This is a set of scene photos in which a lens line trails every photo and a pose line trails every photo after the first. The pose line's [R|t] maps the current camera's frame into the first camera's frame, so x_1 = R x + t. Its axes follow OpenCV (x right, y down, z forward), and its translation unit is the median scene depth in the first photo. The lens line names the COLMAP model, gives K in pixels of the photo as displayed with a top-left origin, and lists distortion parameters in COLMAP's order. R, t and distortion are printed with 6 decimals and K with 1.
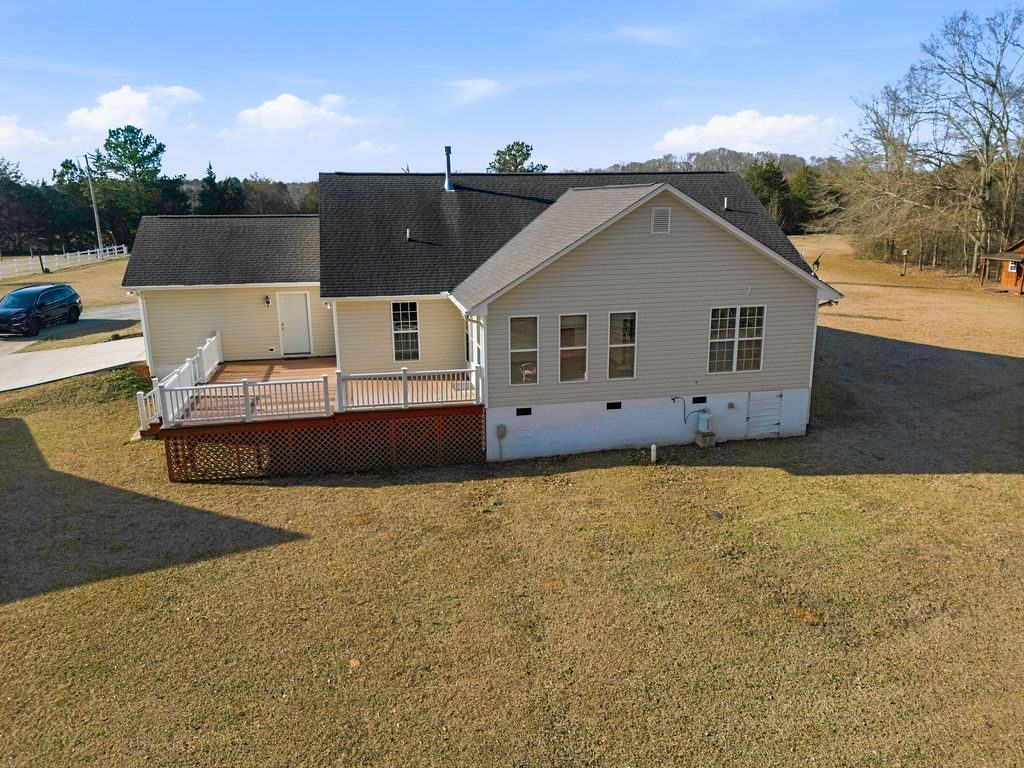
lens RADIAL K [[746.6, 0, 515.0], [0, 746.6, 385.2], [0, 0, 1]] dist [0.097785, -0.096794]
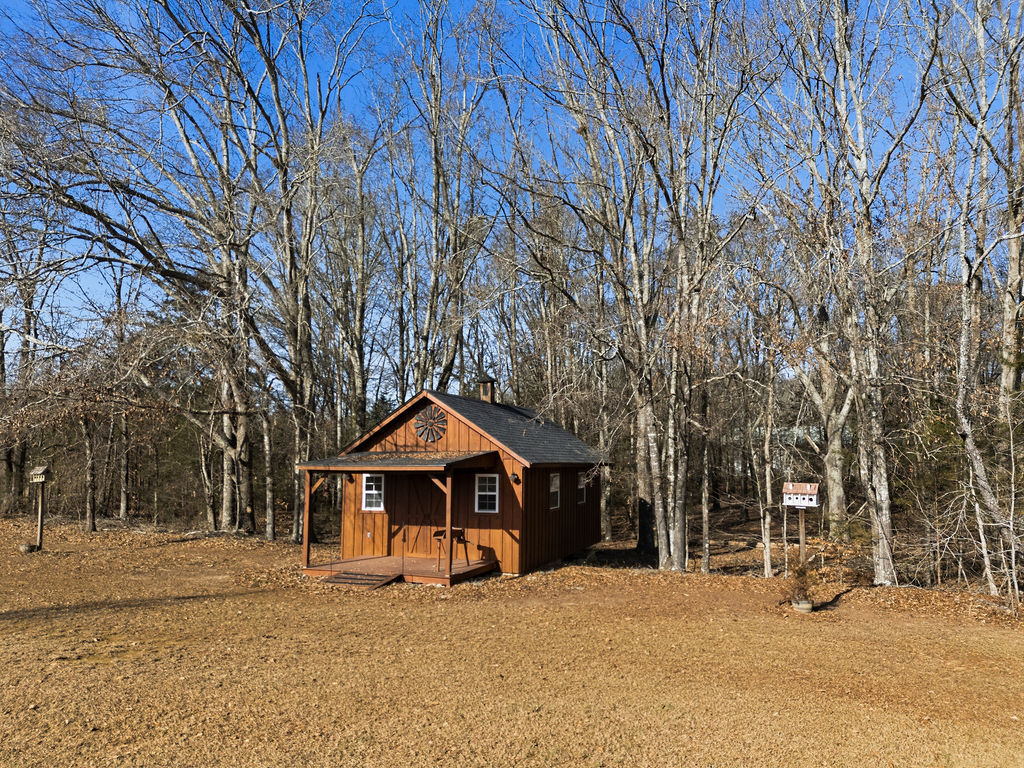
lens RADIAL K [[746.6, 0, 515.0], [0, 746.6, 385.2], [0, 0, 1]] dist [0.097785, -0.096794]
pose [[0.555344, 0.086583, 0.827101, 0.353220], [0.195089, 0.953248, -0.230777, -0.097657], [-0.808414, 0.289519, 0.512489, 0.659833]]
